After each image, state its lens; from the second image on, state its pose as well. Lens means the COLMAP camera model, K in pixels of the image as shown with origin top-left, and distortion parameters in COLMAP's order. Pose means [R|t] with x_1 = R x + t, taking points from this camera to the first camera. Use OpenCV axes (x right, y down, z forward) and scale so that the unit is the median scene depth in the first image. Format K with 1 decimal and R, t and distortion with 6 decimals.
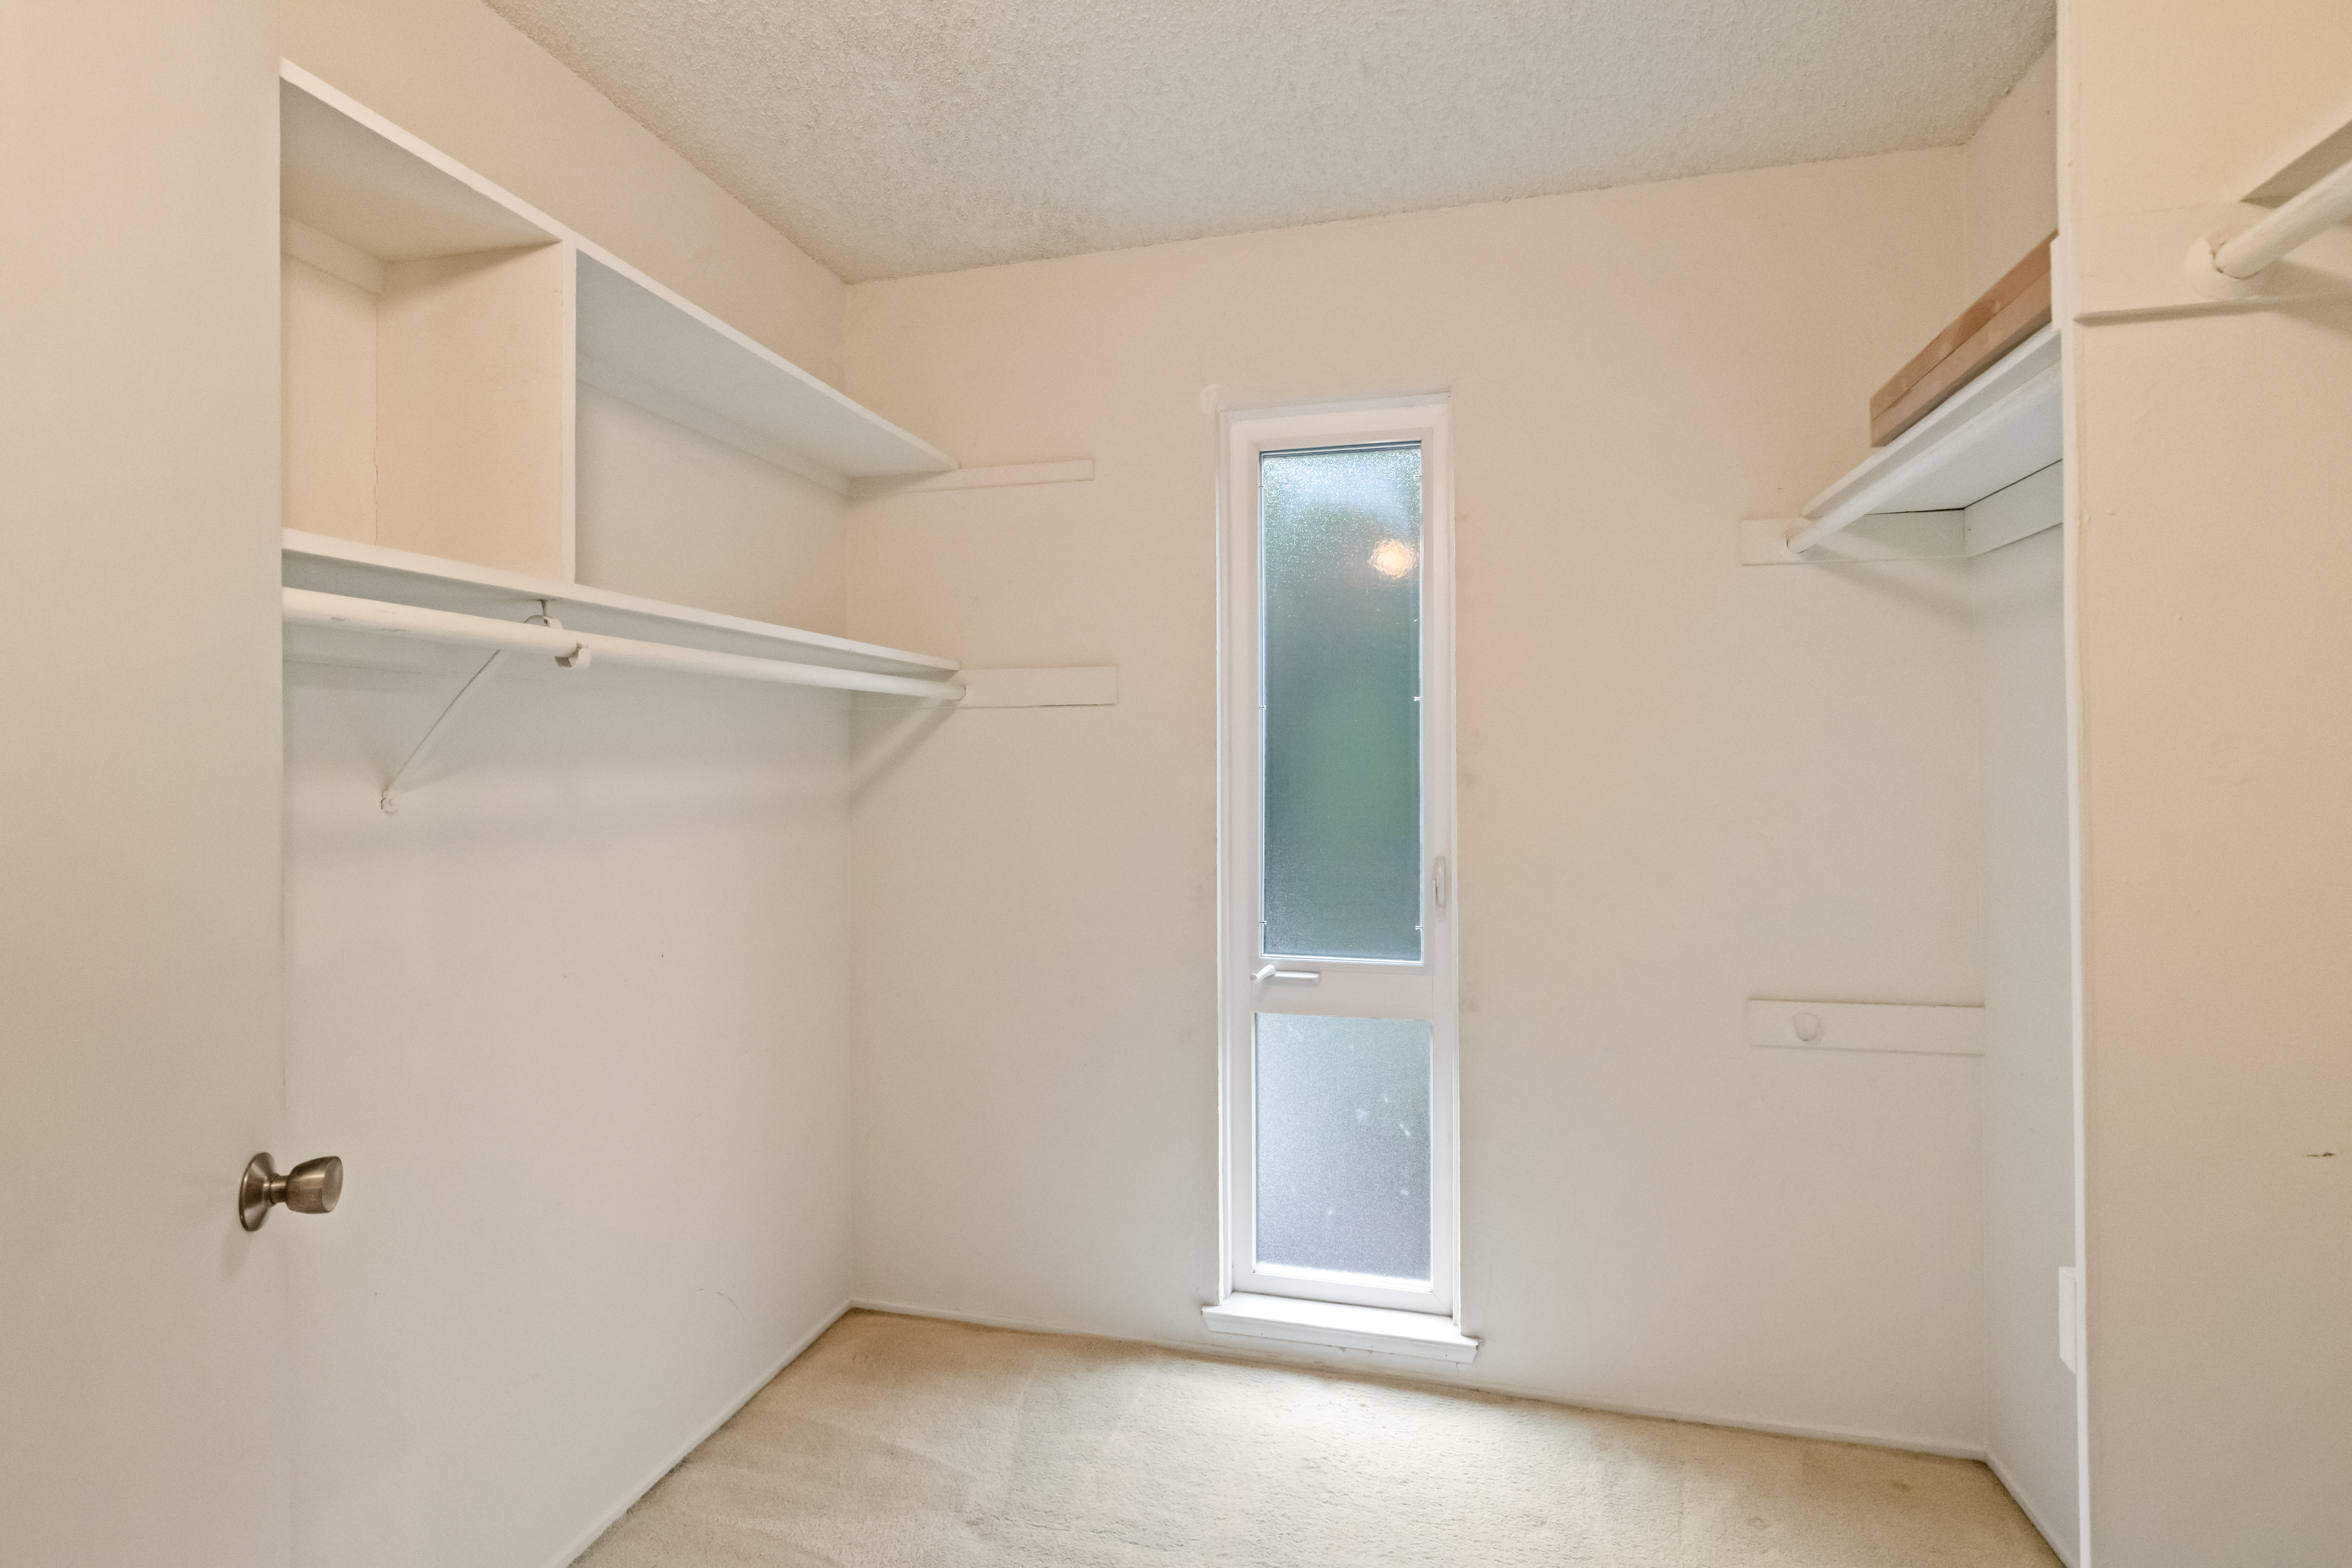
lens RADIAL K [[1142.8, 0, 1173.6], [0, 1142.8, 776.7], [0, 0, 1]] dist [0.003045, 0.000324]
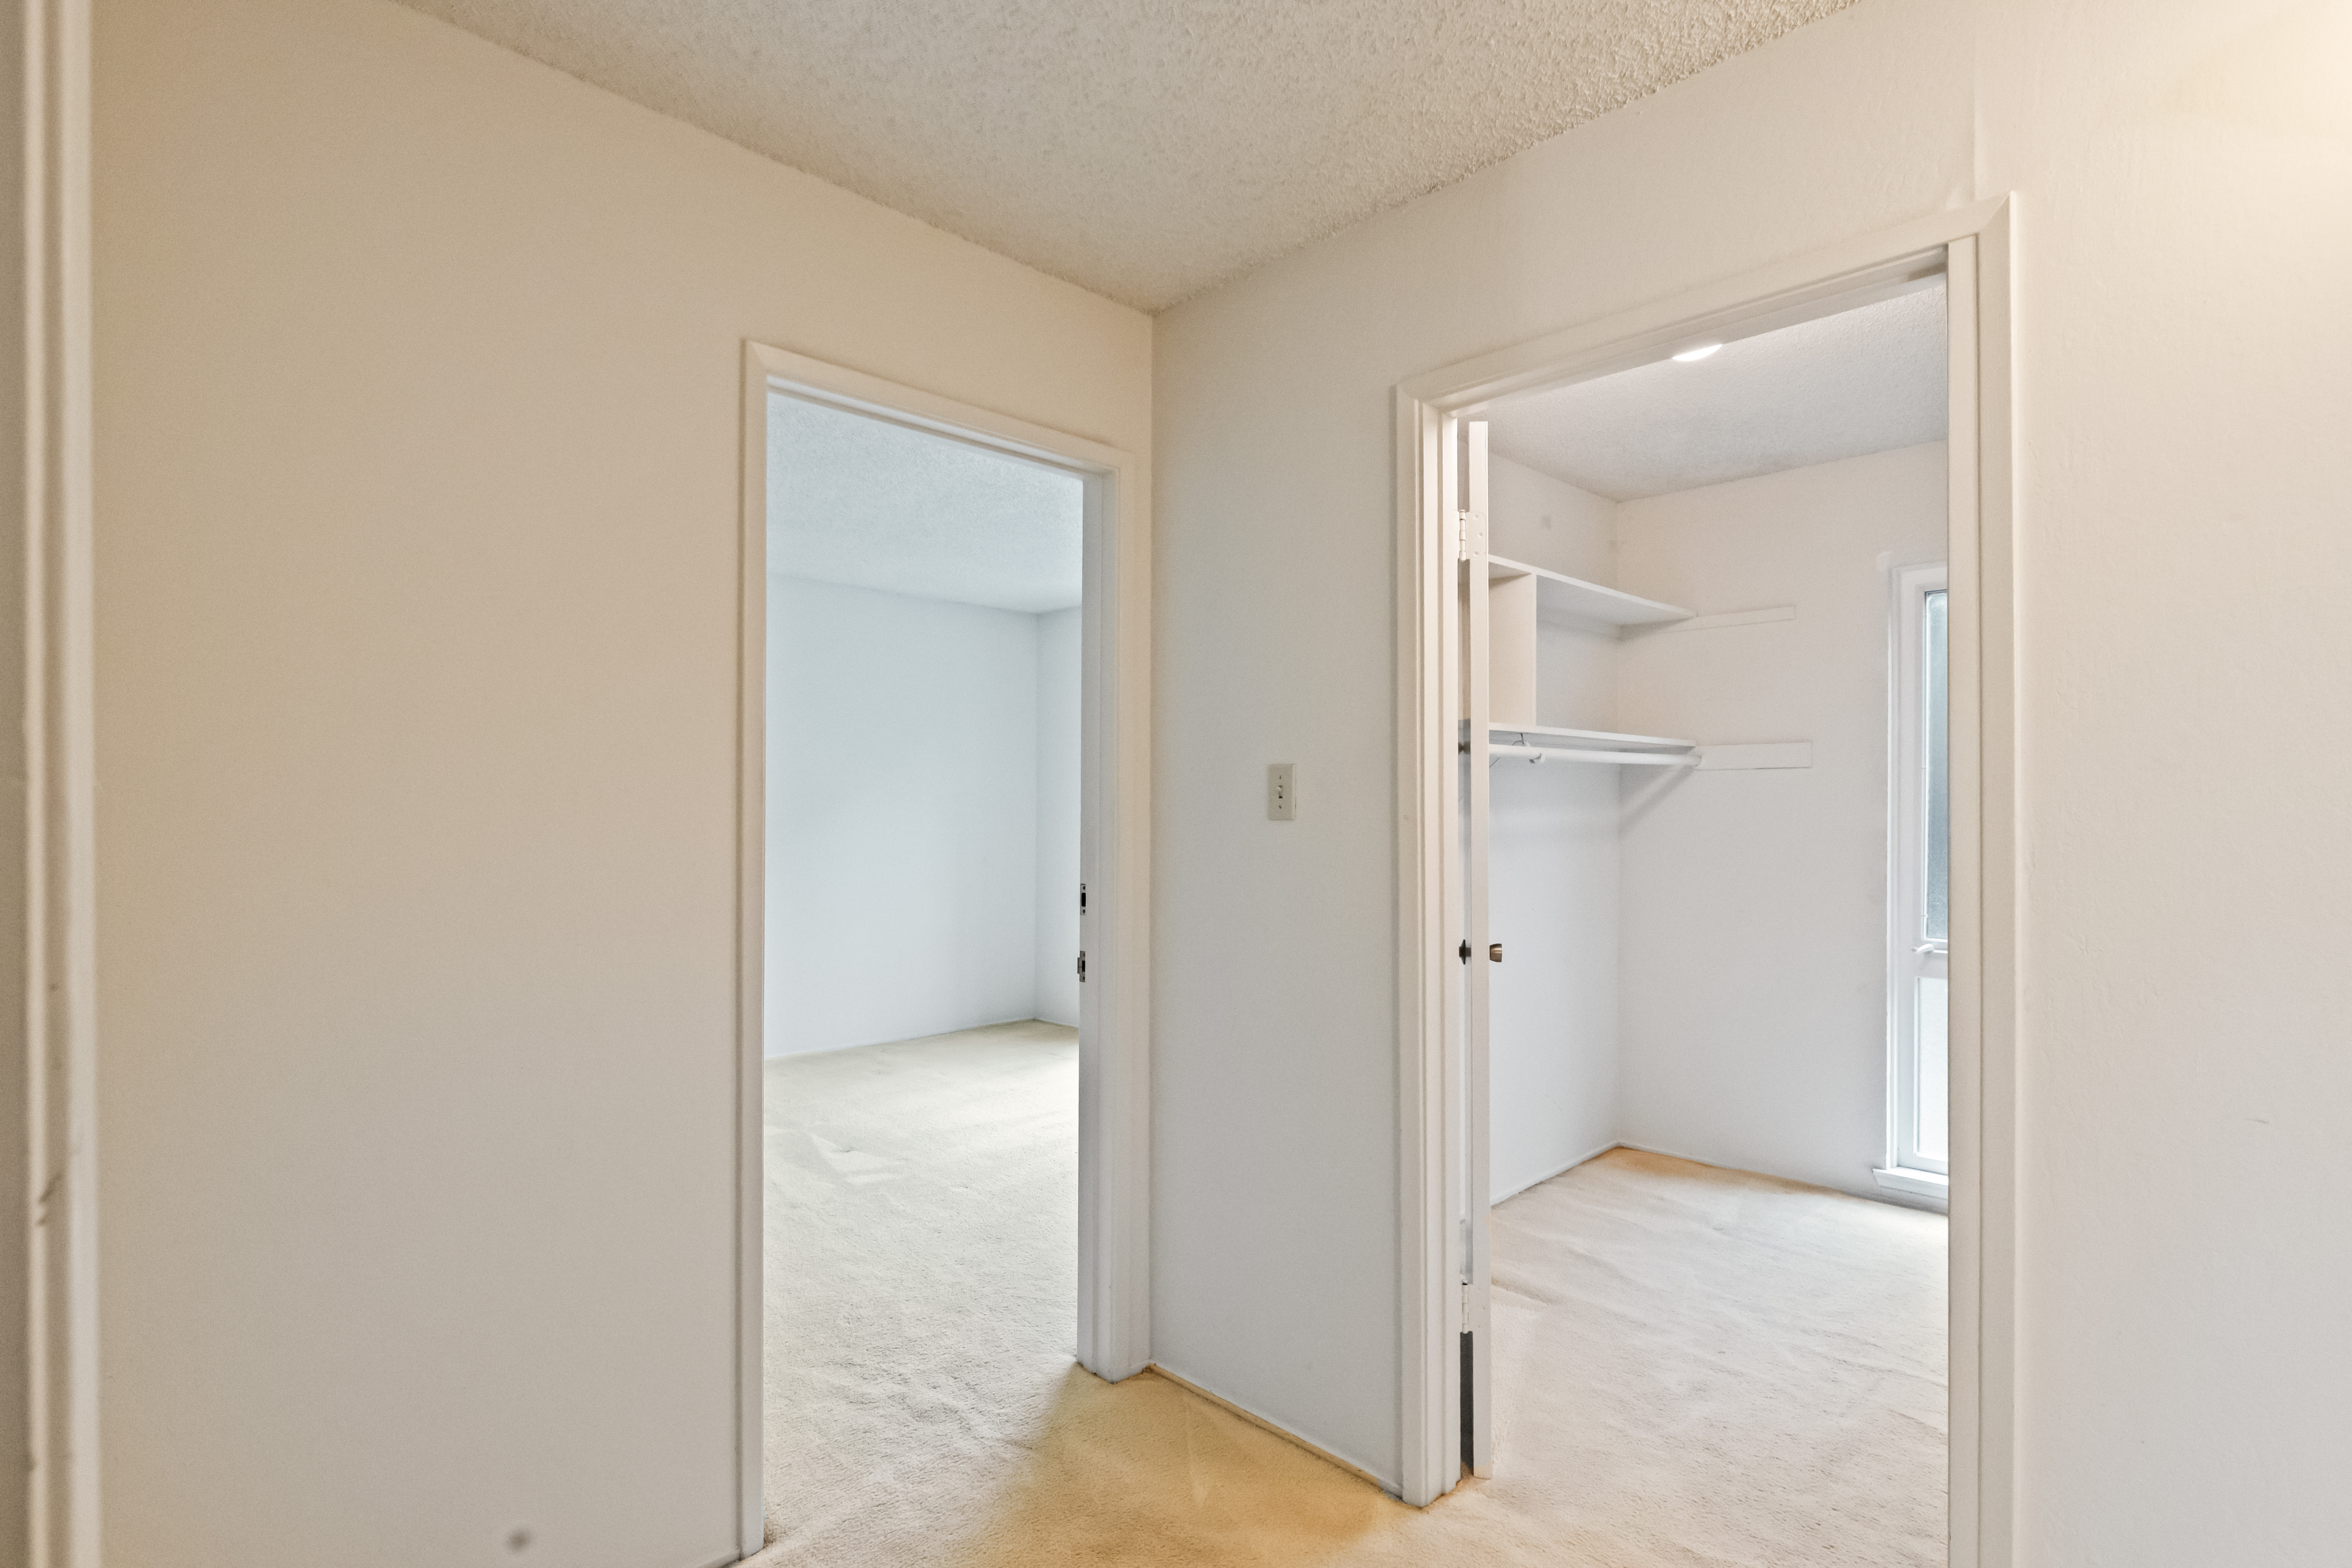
lens RADIAL K [[1142.8, 0, 1176.4], [0, 1142.8, 830.4], [0, 0, 1]] dist [0.003045, 0.000324]
pose [[0.853365, 0.008104, -0.521251, 0.024543], [-0.003130, 0.999941, 0.010422, 0.008225], [0.521305, -0.007262, 0.853340, -0.746606]]
